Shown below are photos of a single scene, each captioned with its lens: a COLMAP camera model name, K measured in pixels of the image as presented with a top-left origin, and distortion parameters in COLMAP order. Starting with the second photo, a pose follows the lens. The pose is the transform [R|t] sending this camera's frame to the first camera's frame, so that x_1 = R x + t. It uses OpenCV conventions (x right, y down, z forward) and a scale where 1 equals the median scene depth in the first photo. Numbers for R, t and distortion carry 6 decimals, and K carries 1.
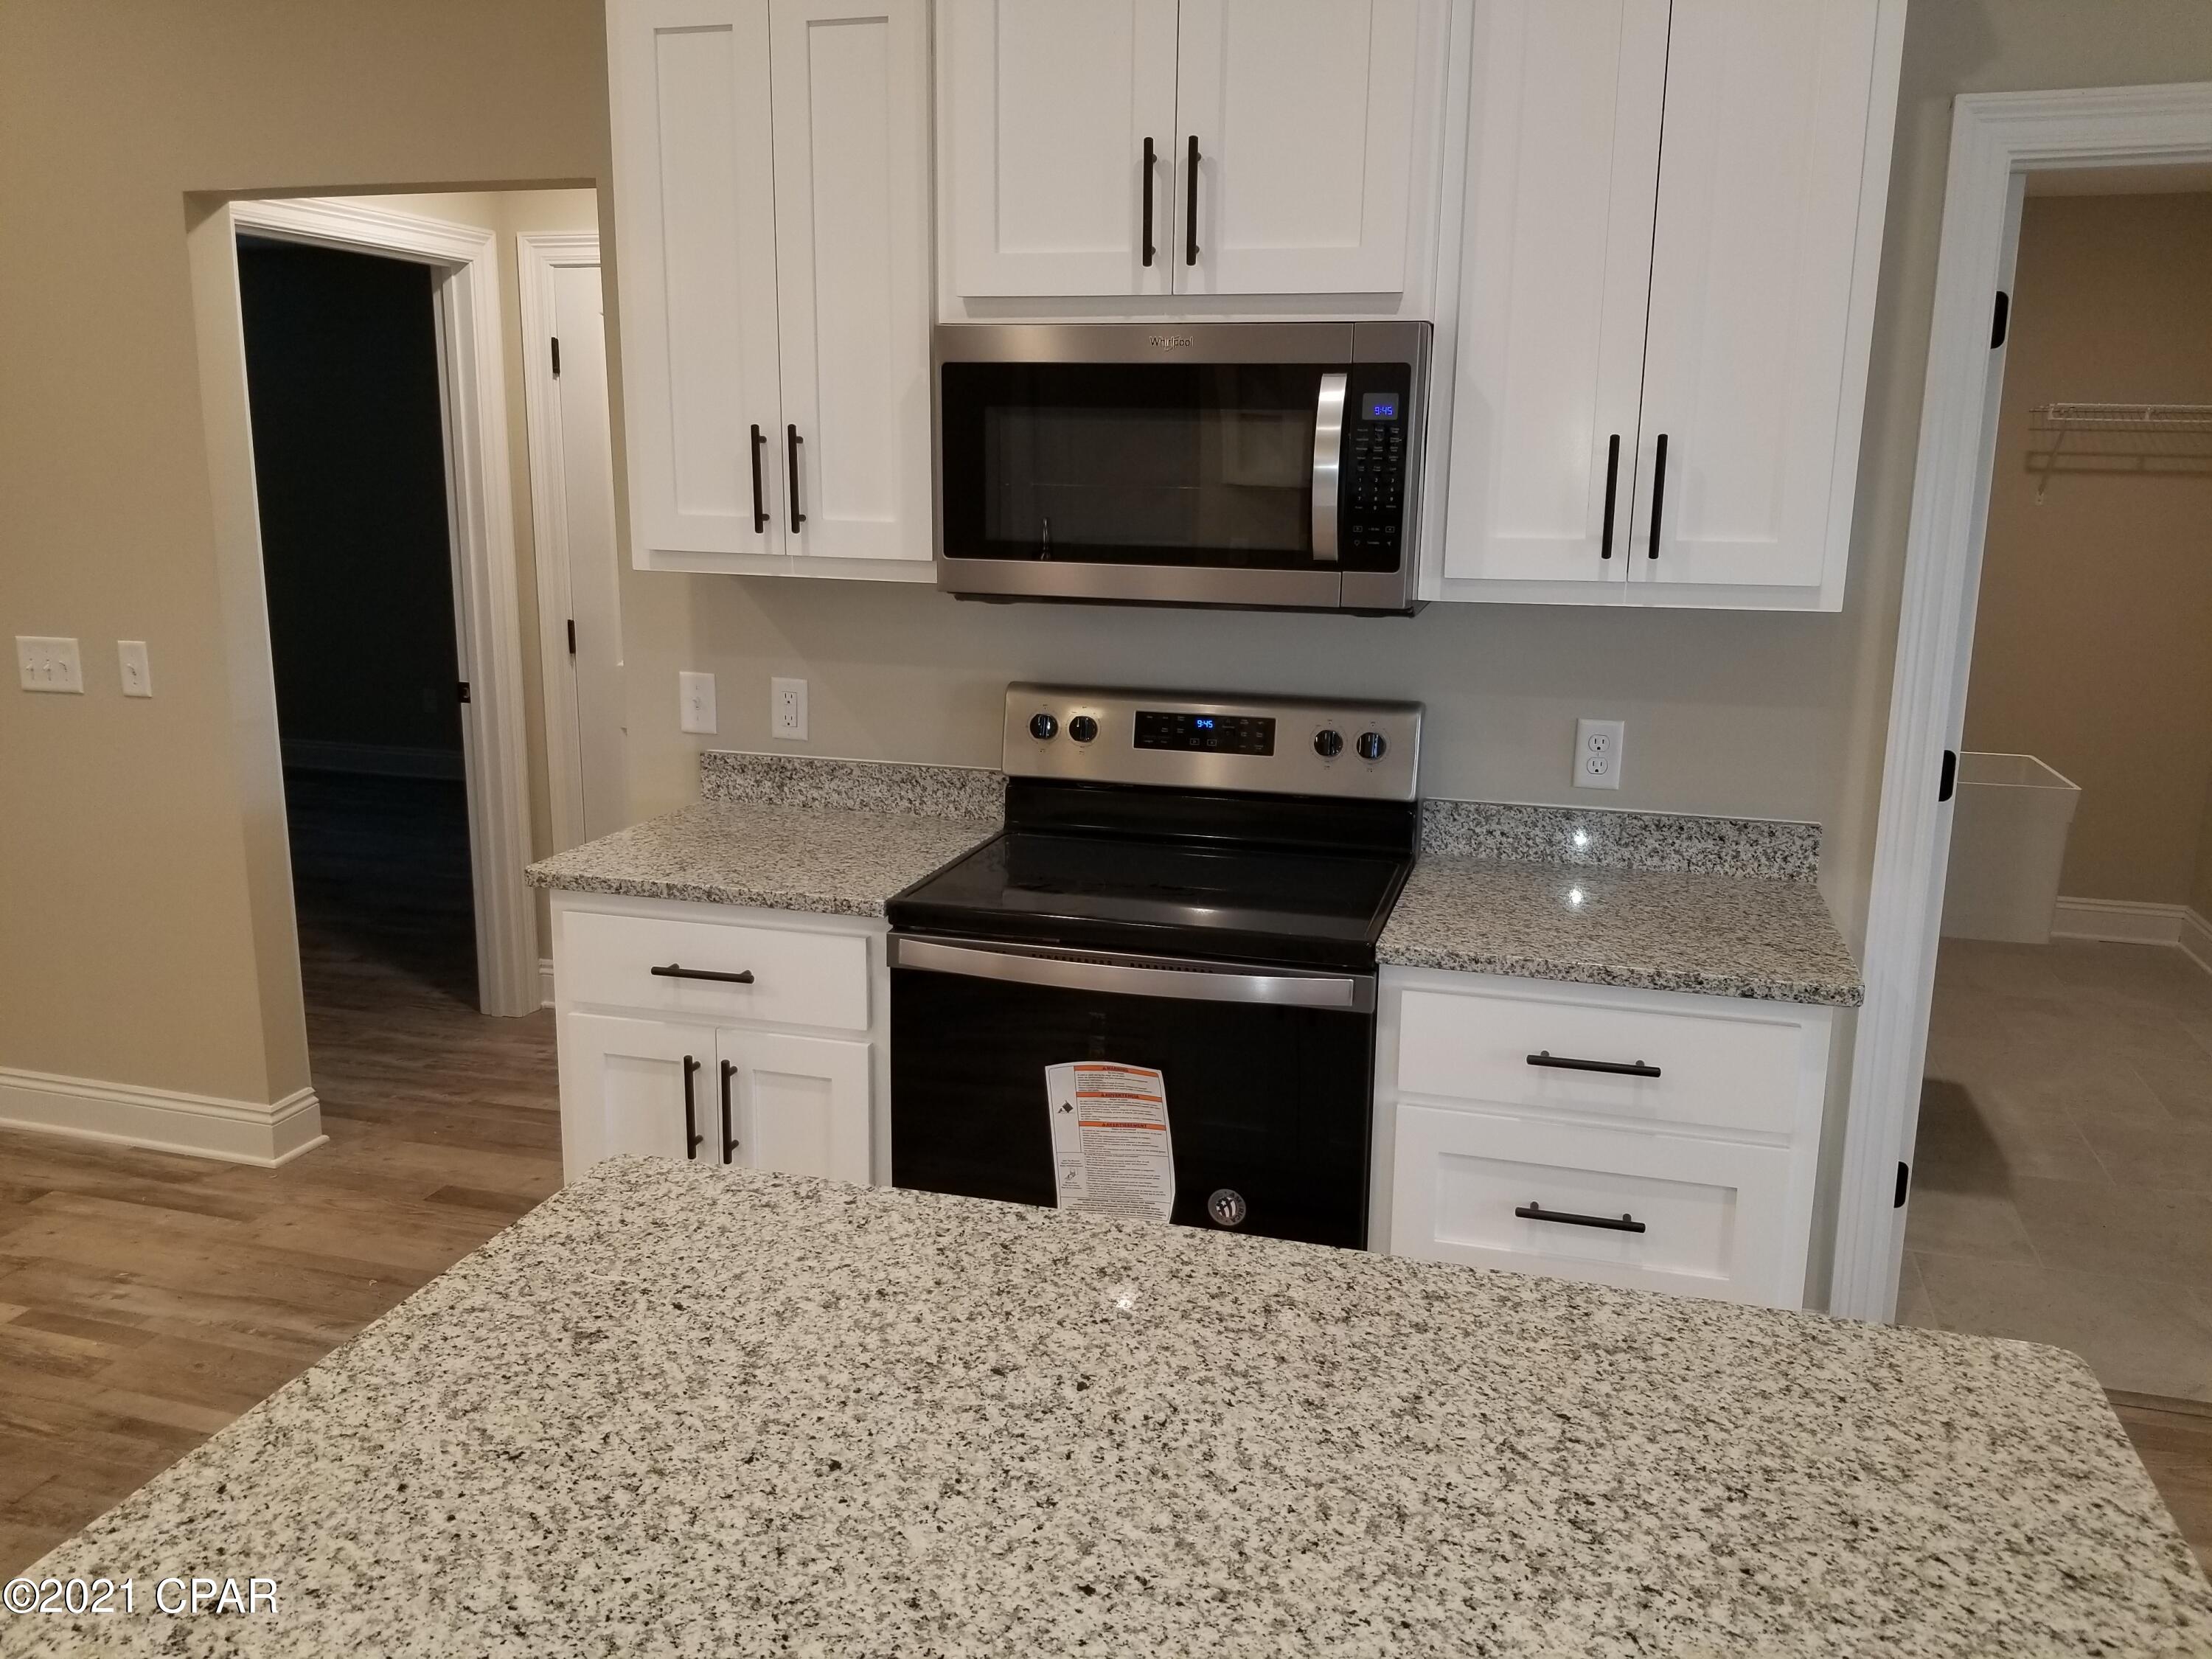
lens RADIAL K [[1723.4, 0, 1106.0], [0, 1723.4, 829.5], [0, 0, 1]] dist [0.048808, -0.067817]
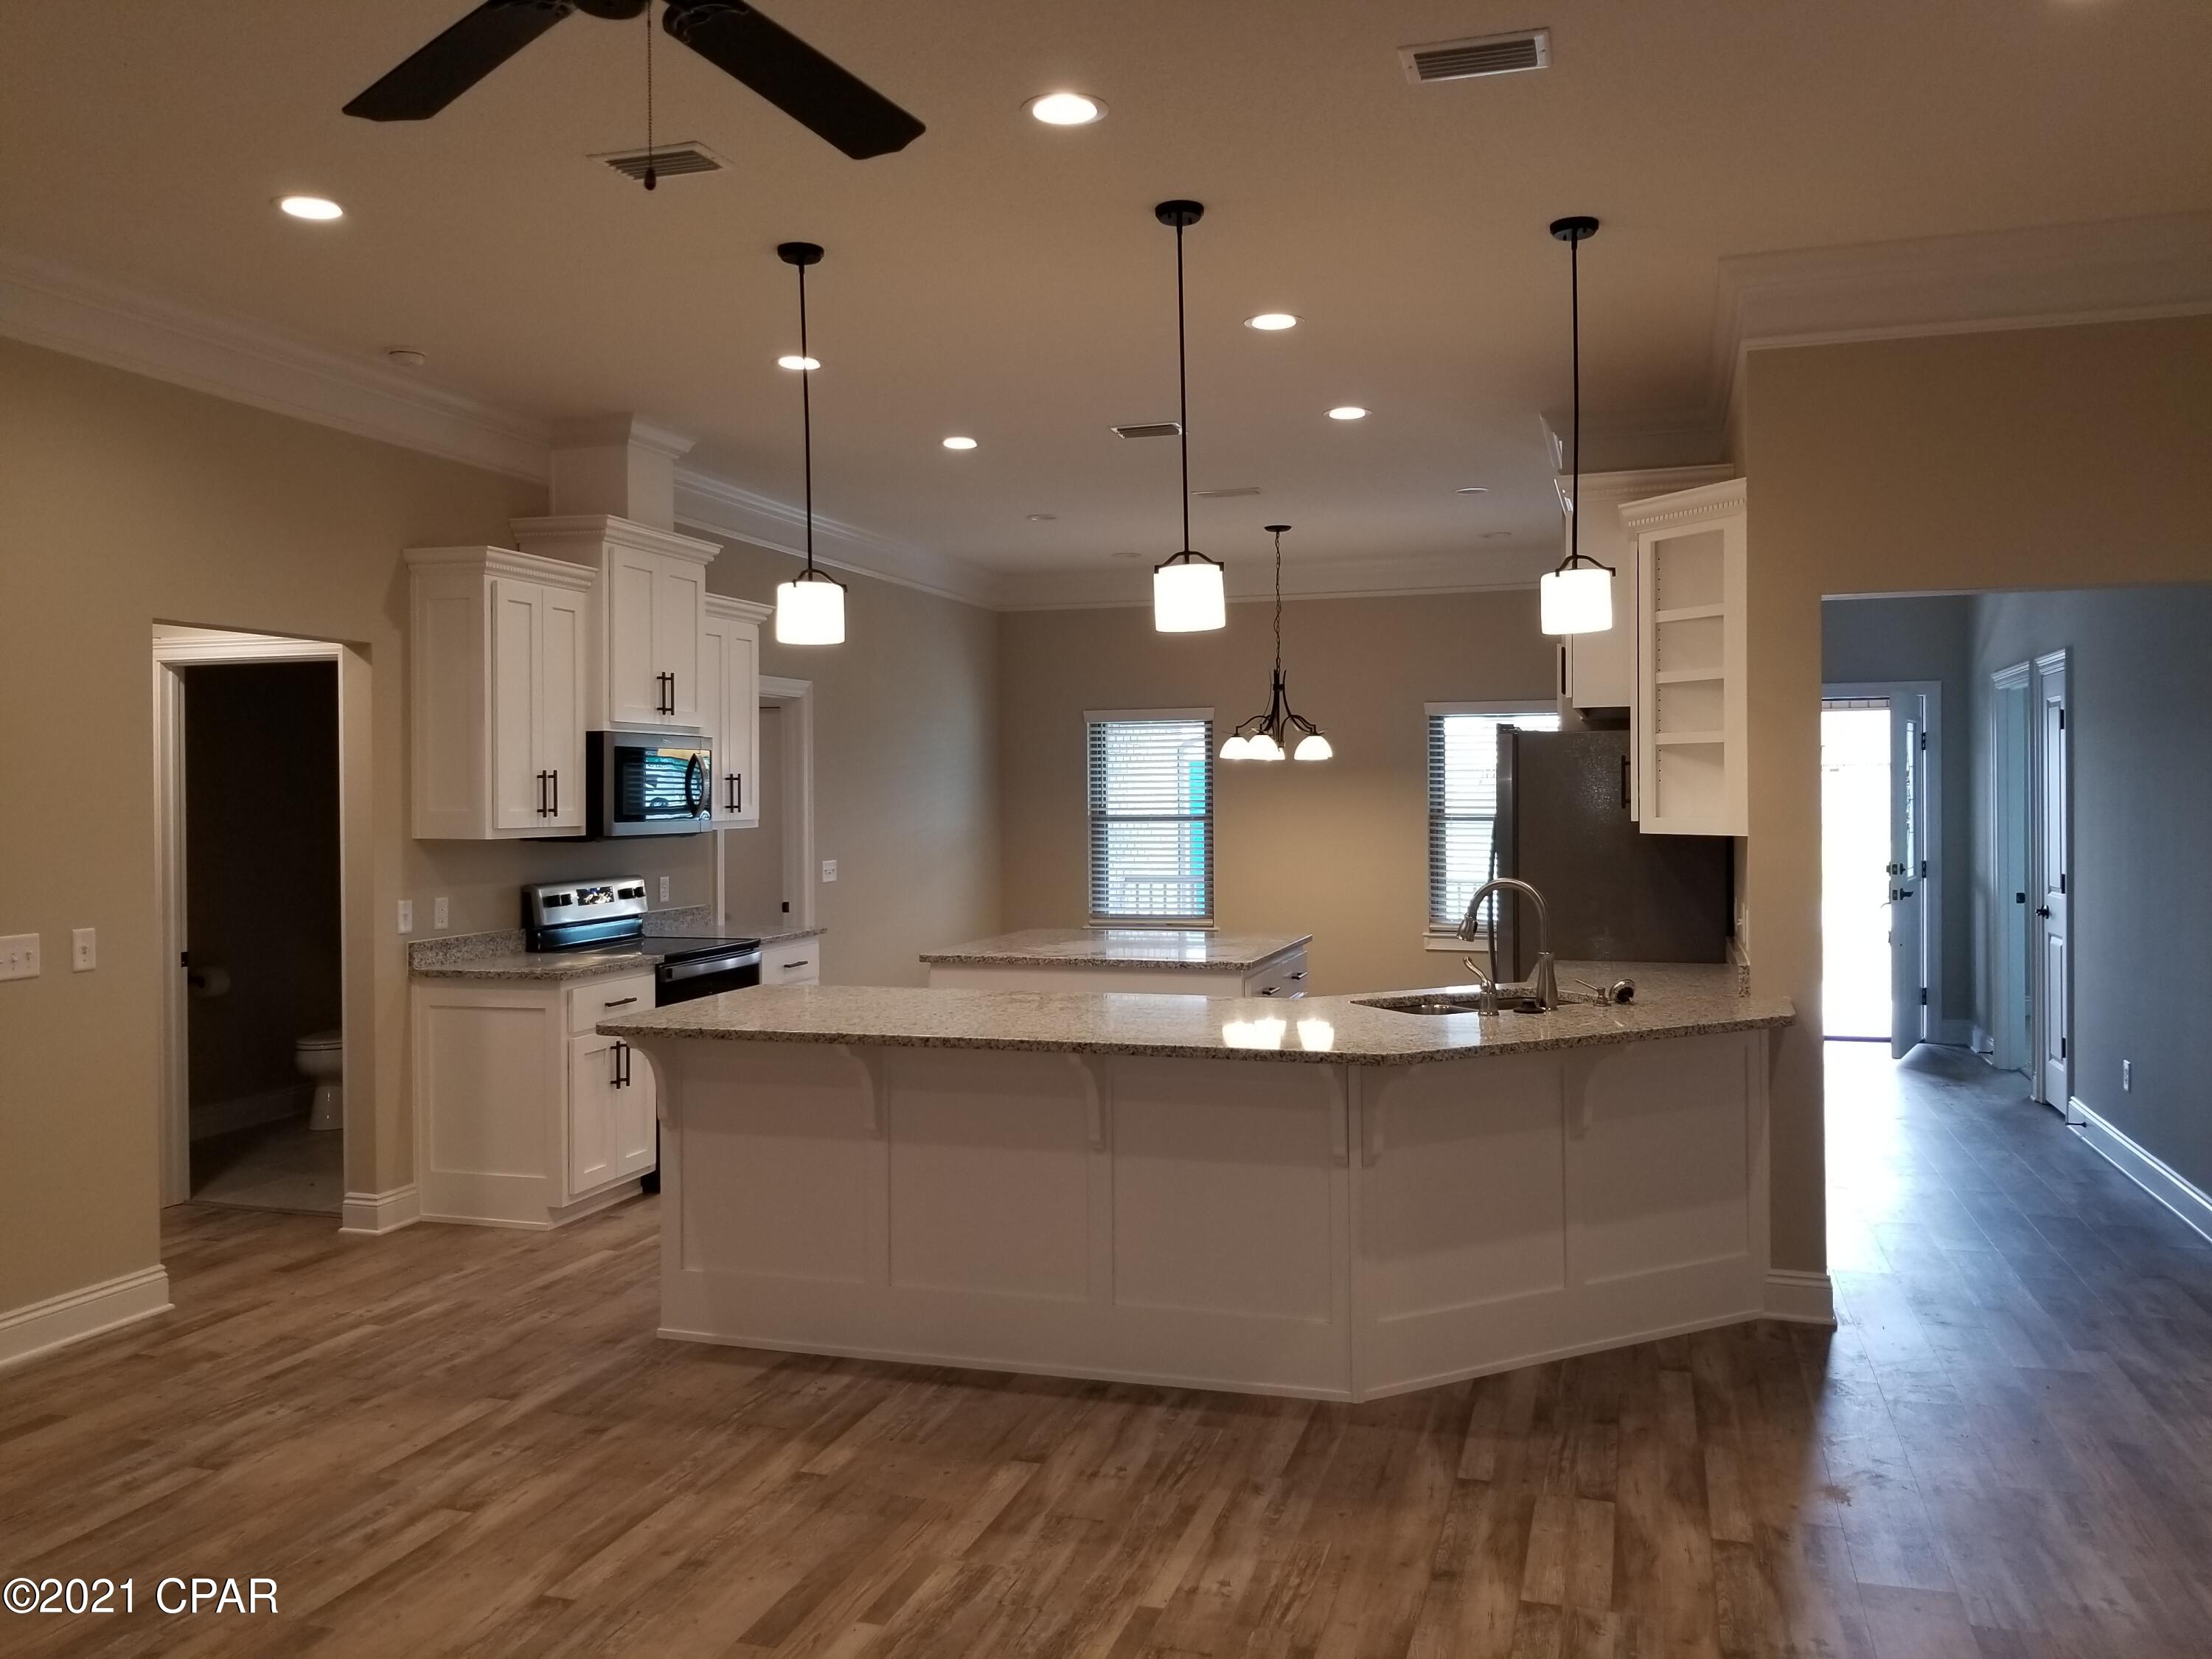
lens RADIAL K [[1723.4, 0, 1106.0], [0, 1723.4, 829.5], [0, 0, 1]] dist [0.048808, -0.067817]
pose [[0.021191, -0.036648, 0.999104, -2.044199], [0.214861, 0.976145, 0.031249, -0.061264], [-0.976415, 0.214006, 0.028559, 0.203180]]
